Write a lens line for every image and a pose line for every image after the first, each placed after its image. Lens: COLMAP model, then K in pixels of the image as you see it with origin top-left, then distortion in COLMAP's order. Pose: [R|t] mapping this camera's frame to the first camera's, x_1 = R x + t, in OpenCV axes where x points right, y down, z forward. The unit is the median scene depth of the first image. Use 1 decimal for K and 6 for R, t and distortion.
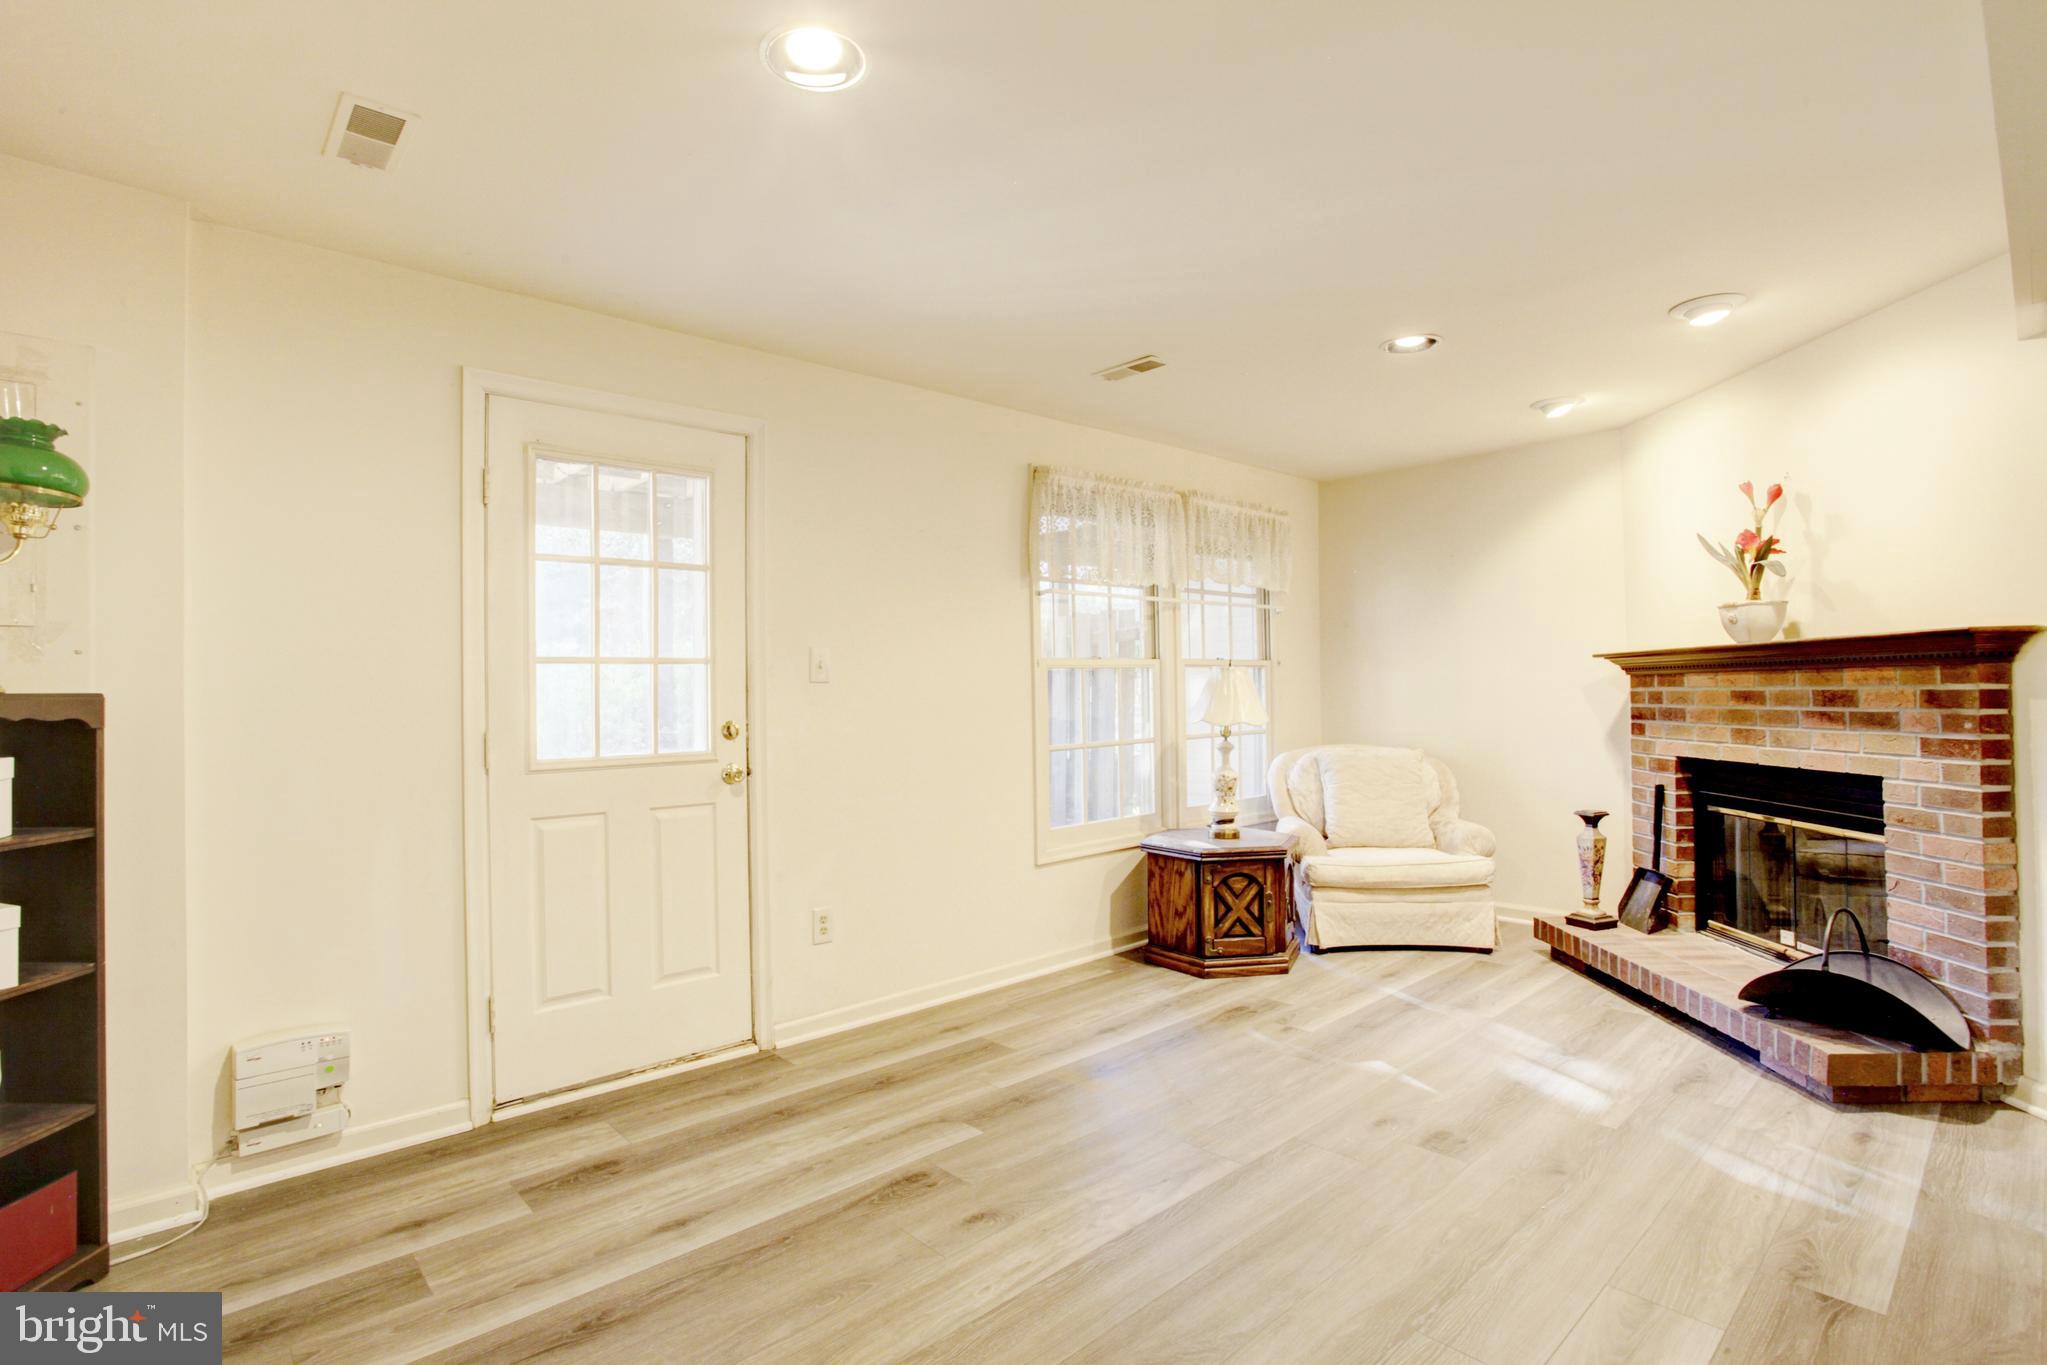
lens RADIAL K [[1004.4, 0, 1023.5], [0, 1004.4, 682.5], [0, 0, 1]] dist [-0.069210, 0.032157]
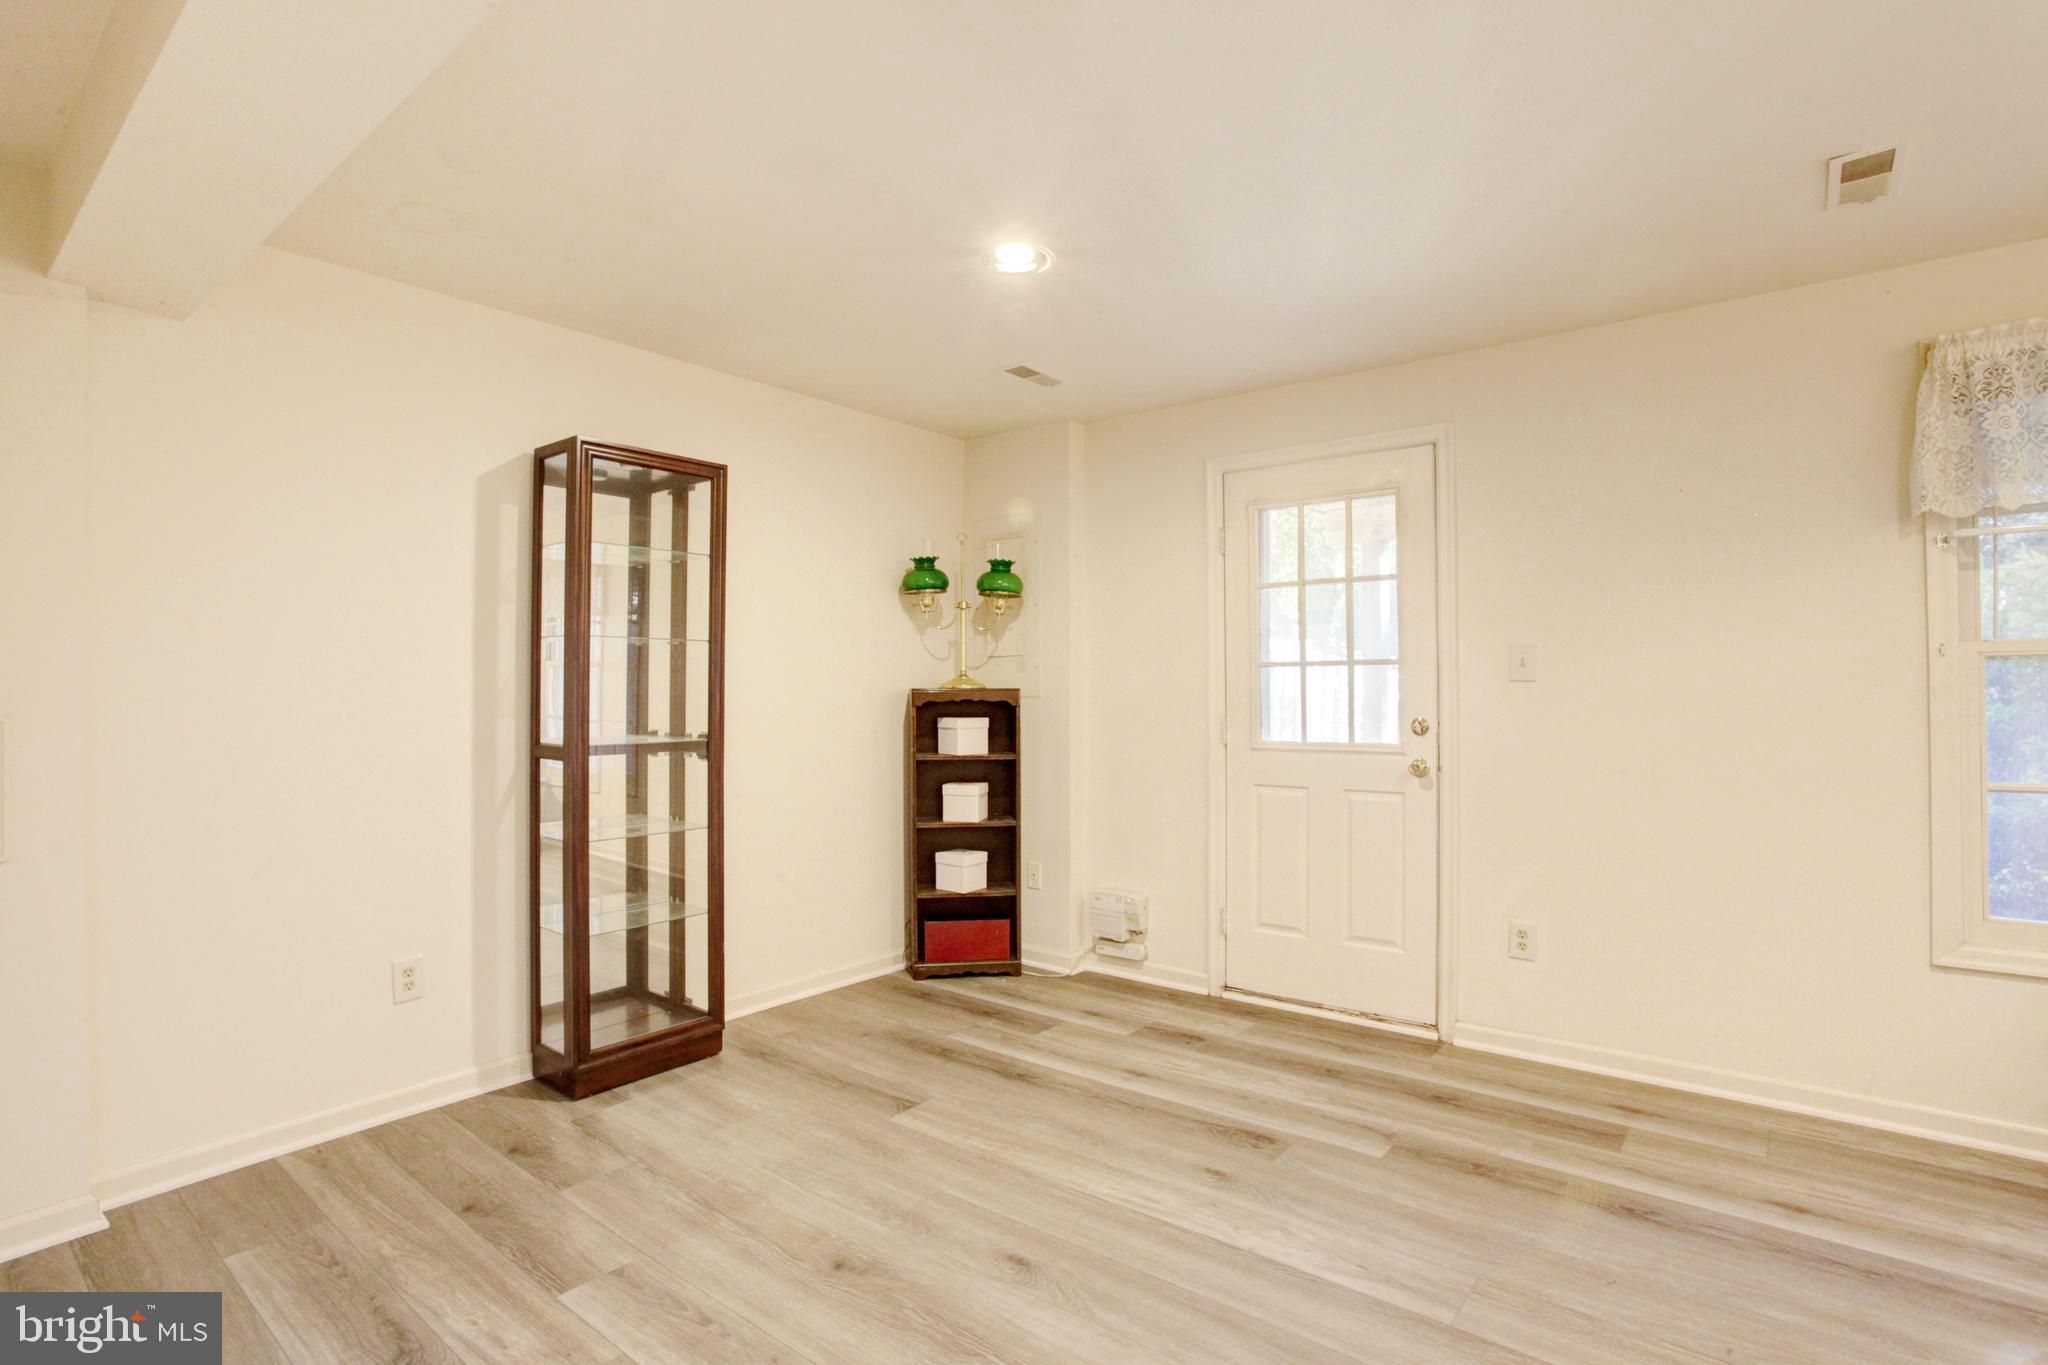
lens RADIAL K [[1004.9, 0, 1024.0], [0, 1004.9, 682.5], [0, 0, 1]] dist [-0.069210, 0.032157]
pose [[0.149629, 0.003524, -0.988736, 0.679909], [0.006351, 0.999970, 0.004525, -0.006207], [0.988722, -0.006956, 0.149602, 0.424463]]
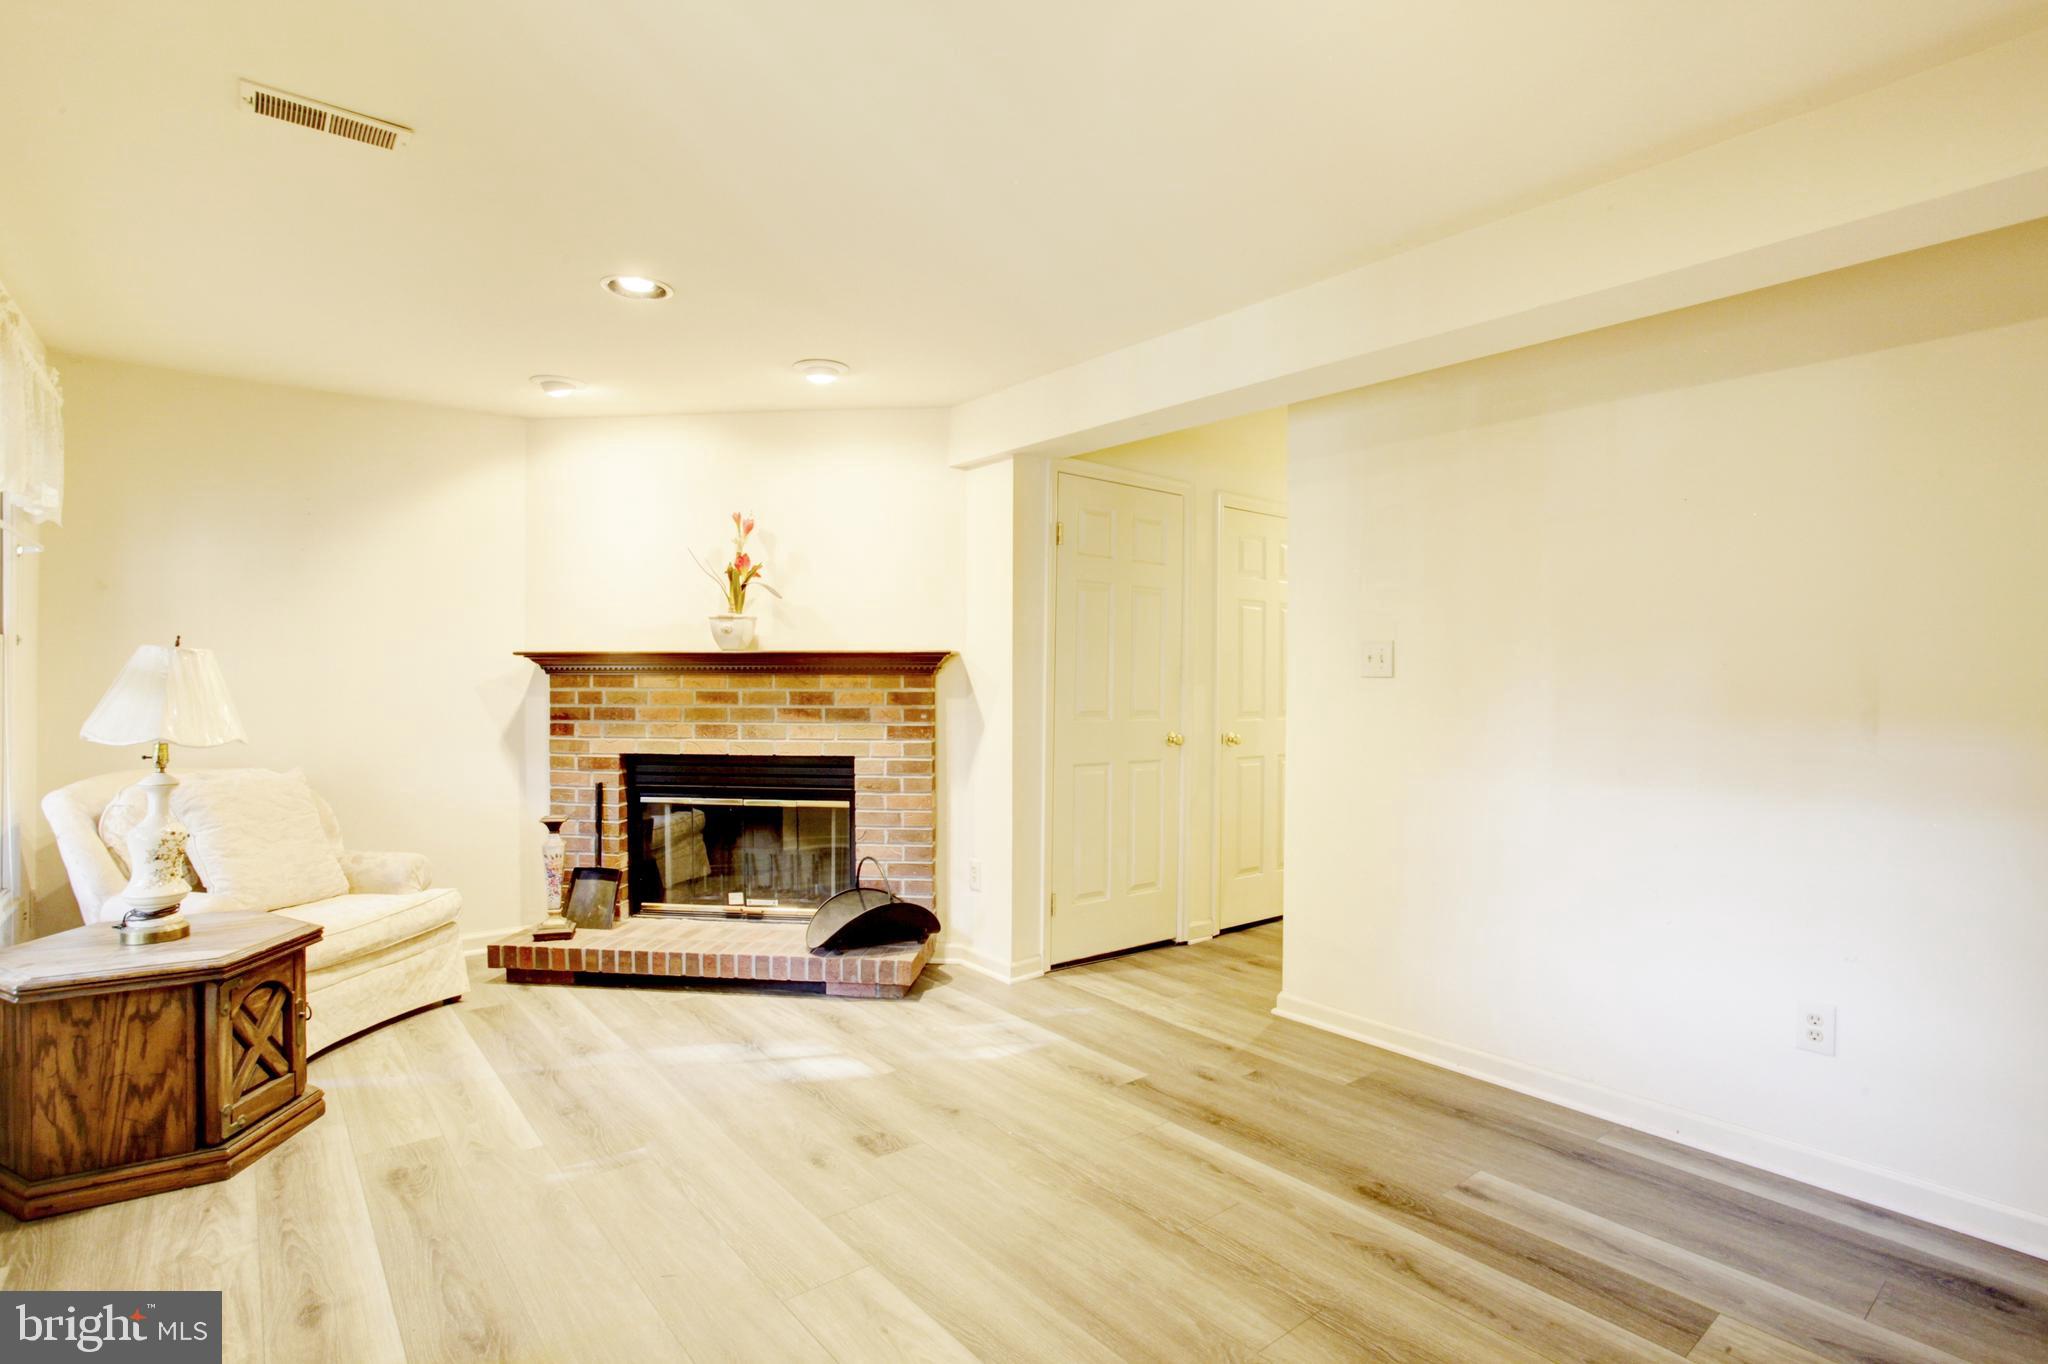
lens RADIAL K [[1004.9, 0, 1024.0], [0, 1004.9, 682.0], [0, 0, 1]] dist [-0.069210, 0.032157]
pose [[0.067857, 0.009463, 0.997650, -0.444144], [-0.013265, 0.999875, -0.008582, 0.002515], [-0.997607, -0.012651, 0.067974, 0.607238]]
